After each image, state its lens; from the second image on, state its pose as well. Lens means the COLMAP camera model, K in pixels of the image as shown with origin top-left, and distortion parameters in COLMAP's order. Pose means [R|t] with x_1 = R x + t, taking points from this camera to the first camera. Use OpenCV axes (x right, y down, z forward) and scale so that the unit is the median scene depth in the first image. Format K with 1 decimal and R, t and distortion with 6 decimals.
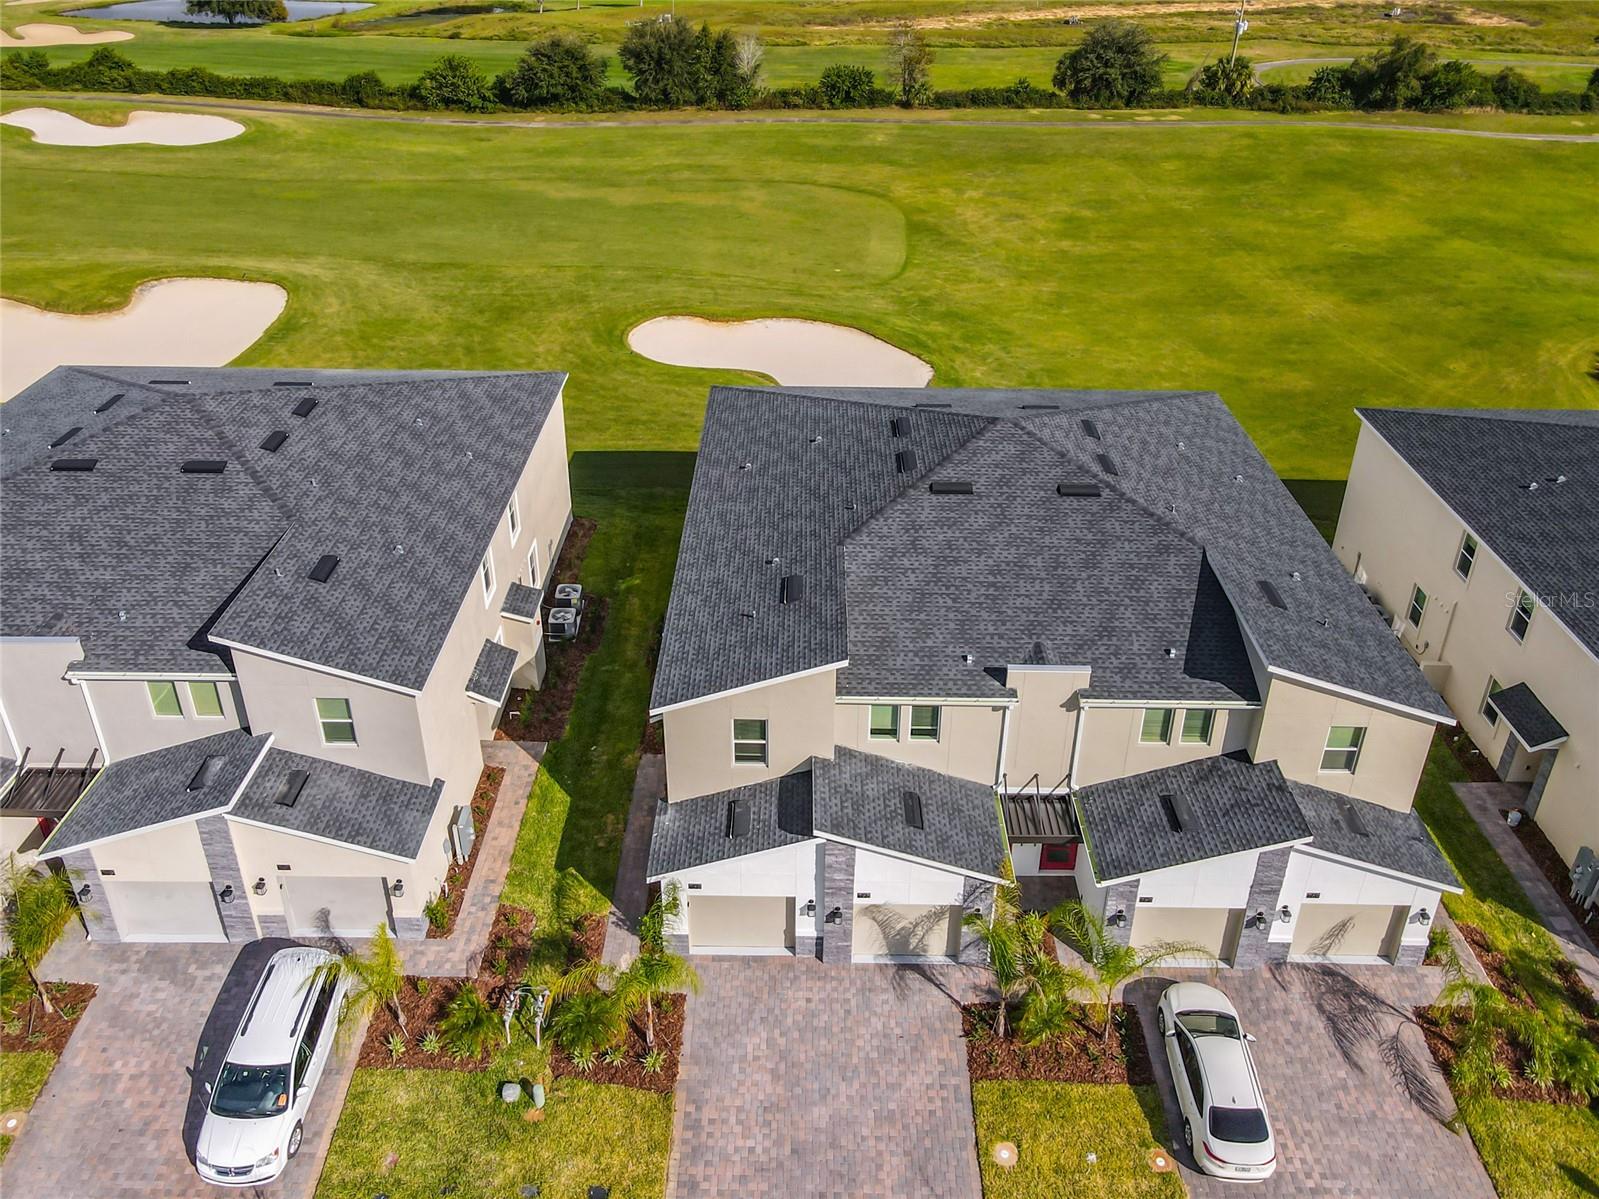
lens RADIAL K [[1203.4, 0, 809.9], [0, 1203.4, 466.8], [0, 0, 1]] dist [0.014796, 0.005567]
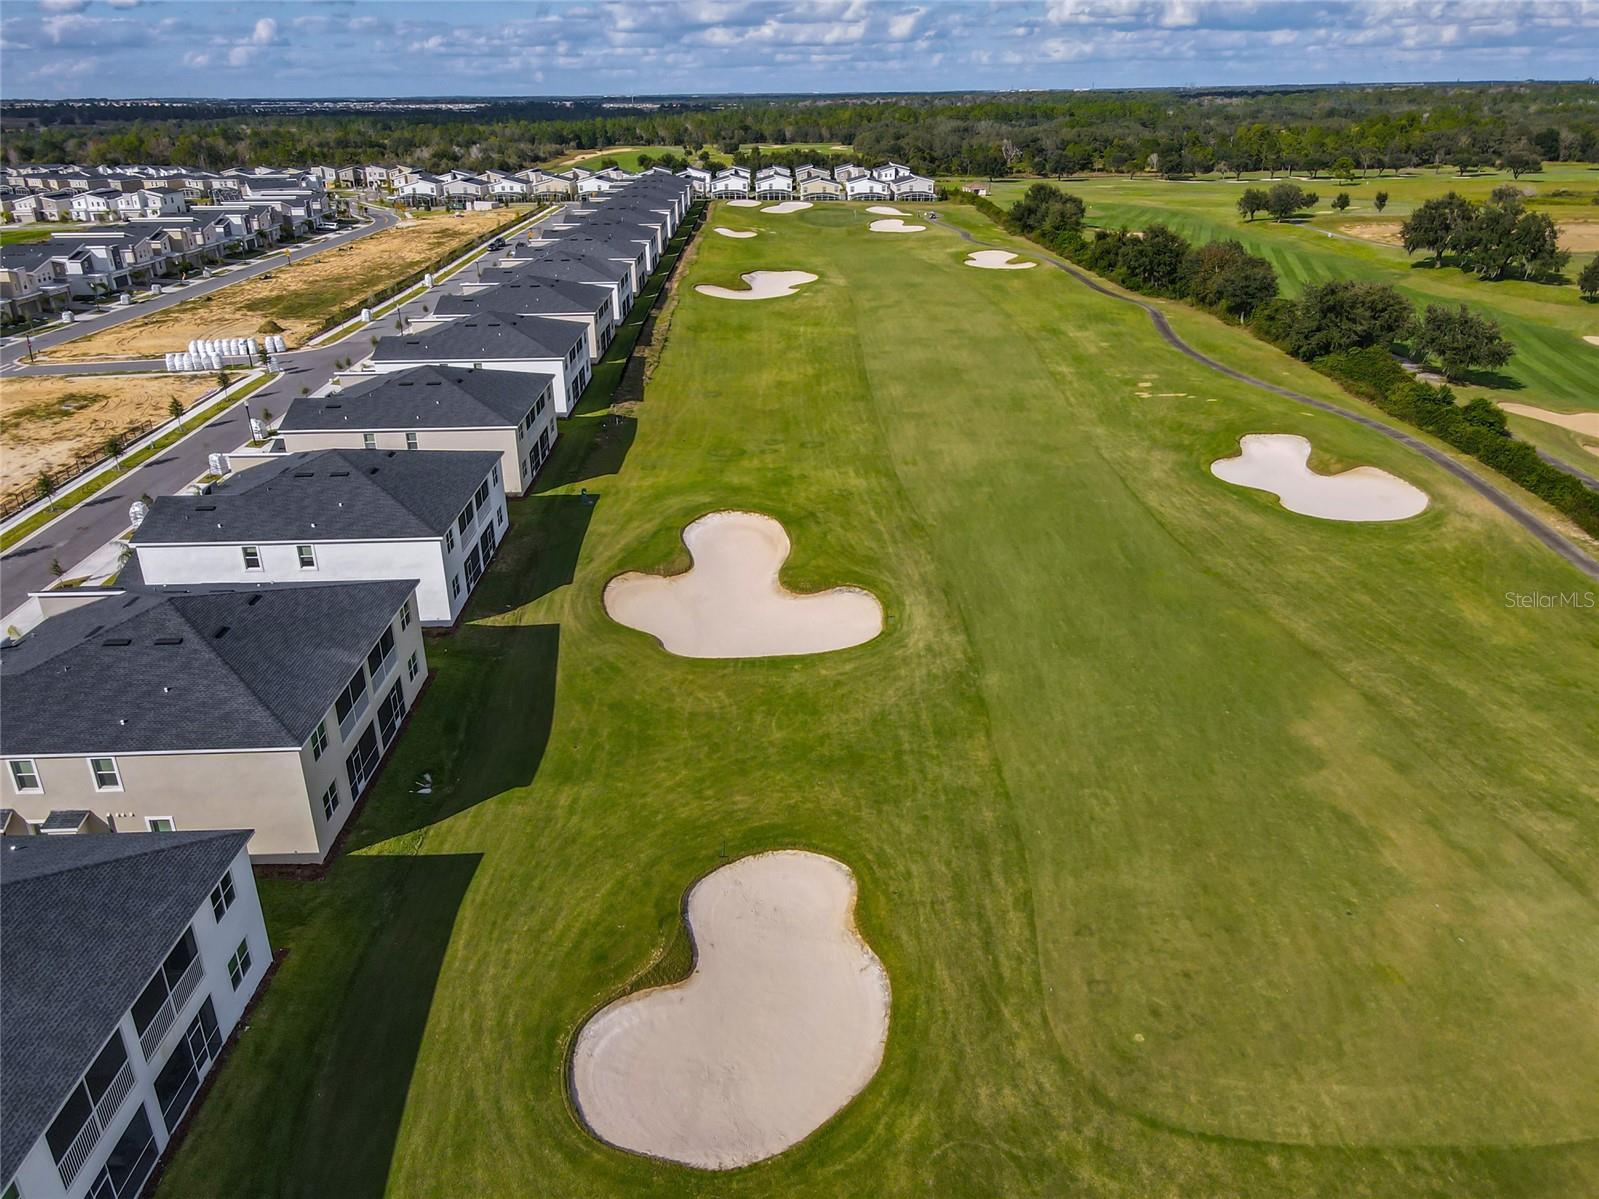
lens RADIAL K [[1144.4, 0, 790.3], [0, 1144.4, 655.0], [0, 0, 1]] dist [0.011054, -0.001641]
pose [[0.015224, 0.432961, -0.901284, 1.027655], [-0.445142, 0.810069, 0.381623, -1.046489], [0.895331, 0.395389, 0.205062, 1.557172]]
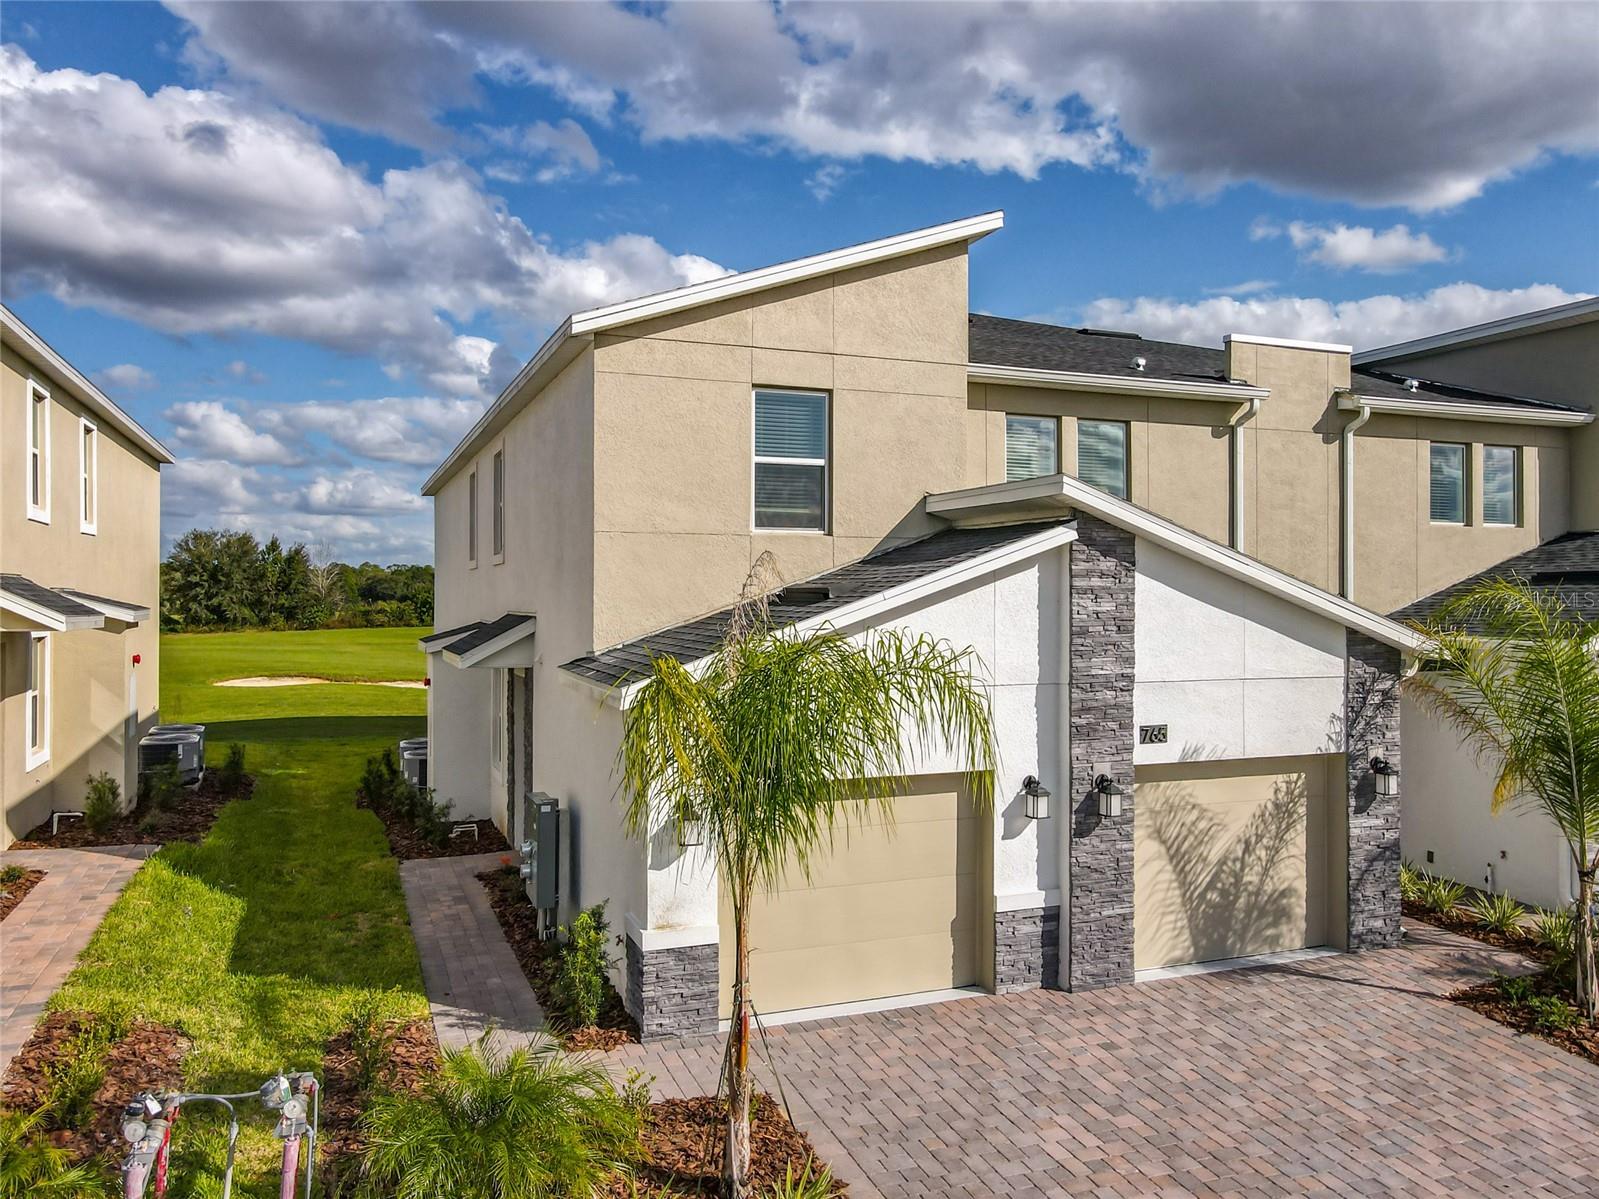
lens RADIAL K [[1171.3, 0, 791.0], [0, 1171.3, 596.9], [0, 0, 1]] dist [0.006488, 0.004268]
pose [[0.928917, -0.012083, 0.370090, -0.178148], [0.180962, 0.886797, -0.425257, 0.393646], [-0.323056, 0.462001, 0.825948, 0.603842]]
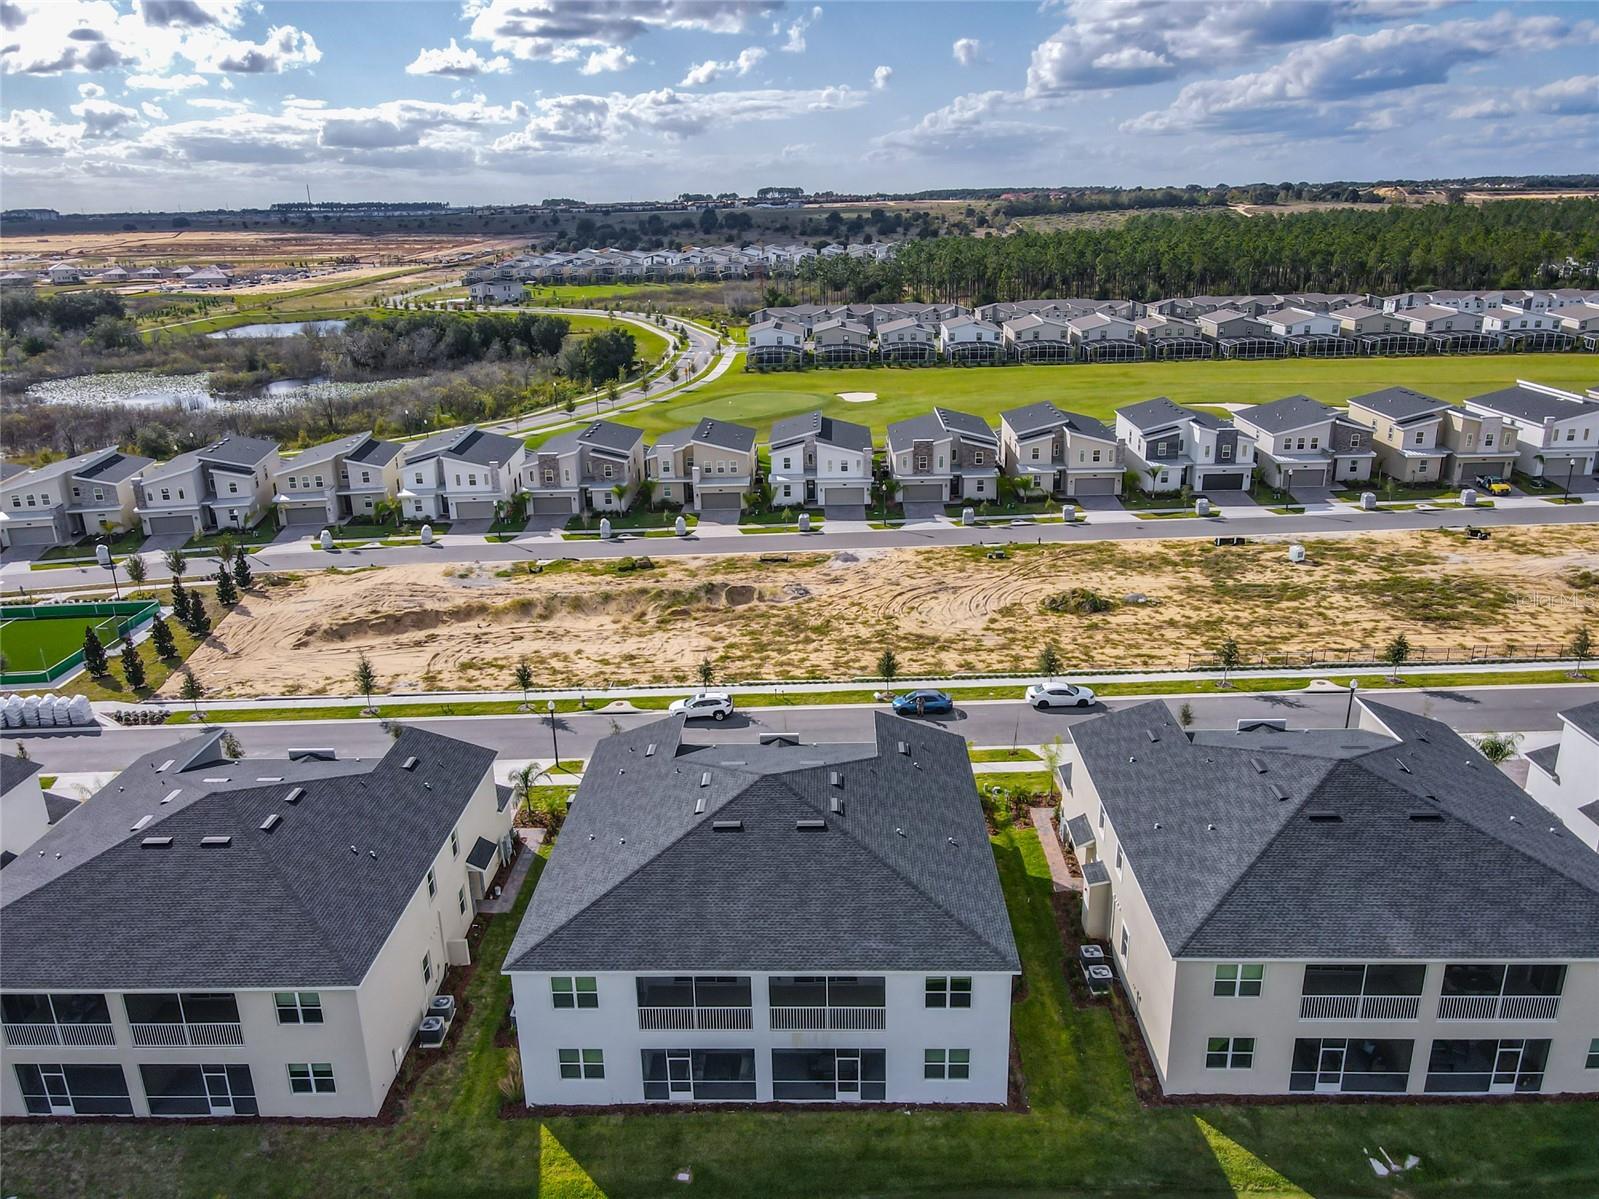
lens RADIAL K [[1171.3, 0, 791.0], [0, 1171.3, 596.9], [0, 0, 1]] dist [0.006488, 0.004268]
pose [[-0.998766, 0.001603, 0.049646, 0.077145], [0.036750, 0.696268, 0.716840, -1.277263], [-0.033417, 0.717780, -0.695468, 1.946268]]
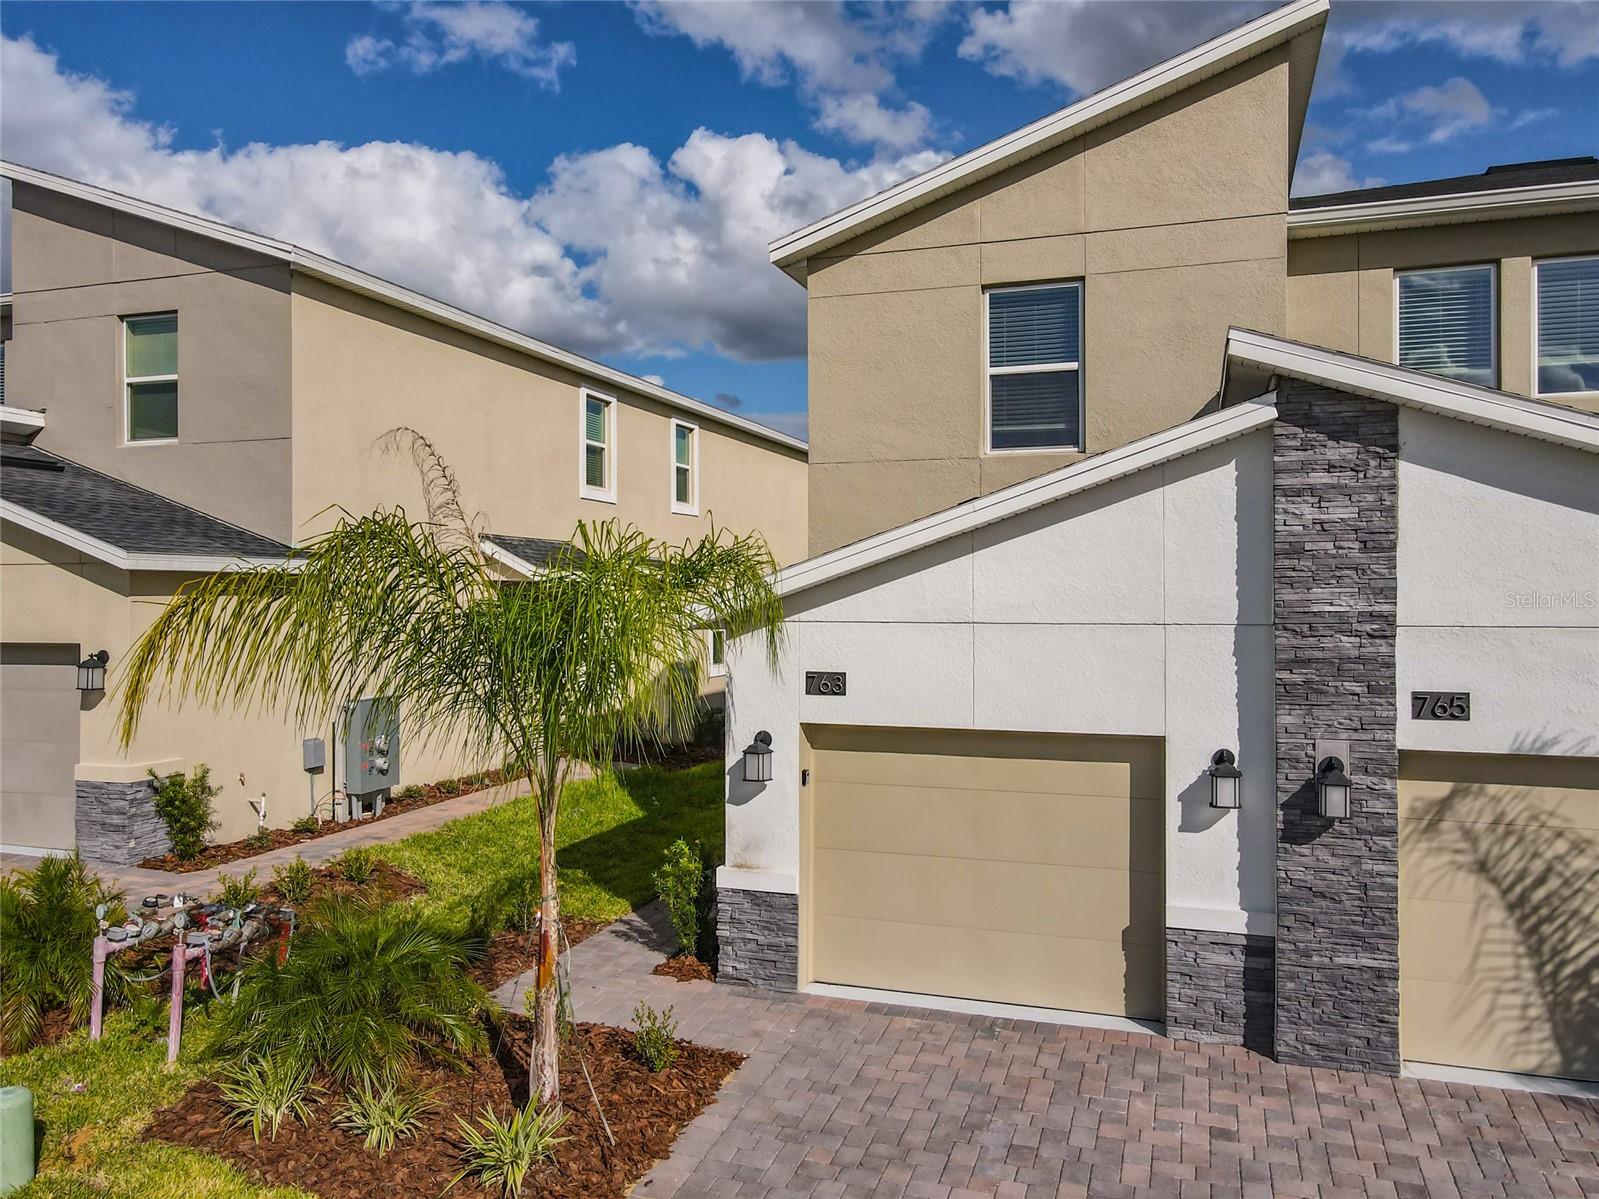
lens RADIAL K [[1171.3, 0, 791.0], [0, 1171.3, 596.9], [0, 0, 1]] dist [0.006488, 0.004268]
pose [[0.945477, -0.014073, -0.325383, -0.004056], [-0.139065, 0.885968, -0.442404, 0.400896], [0.294505, 0.463532, 0.835706, 0.635280]]
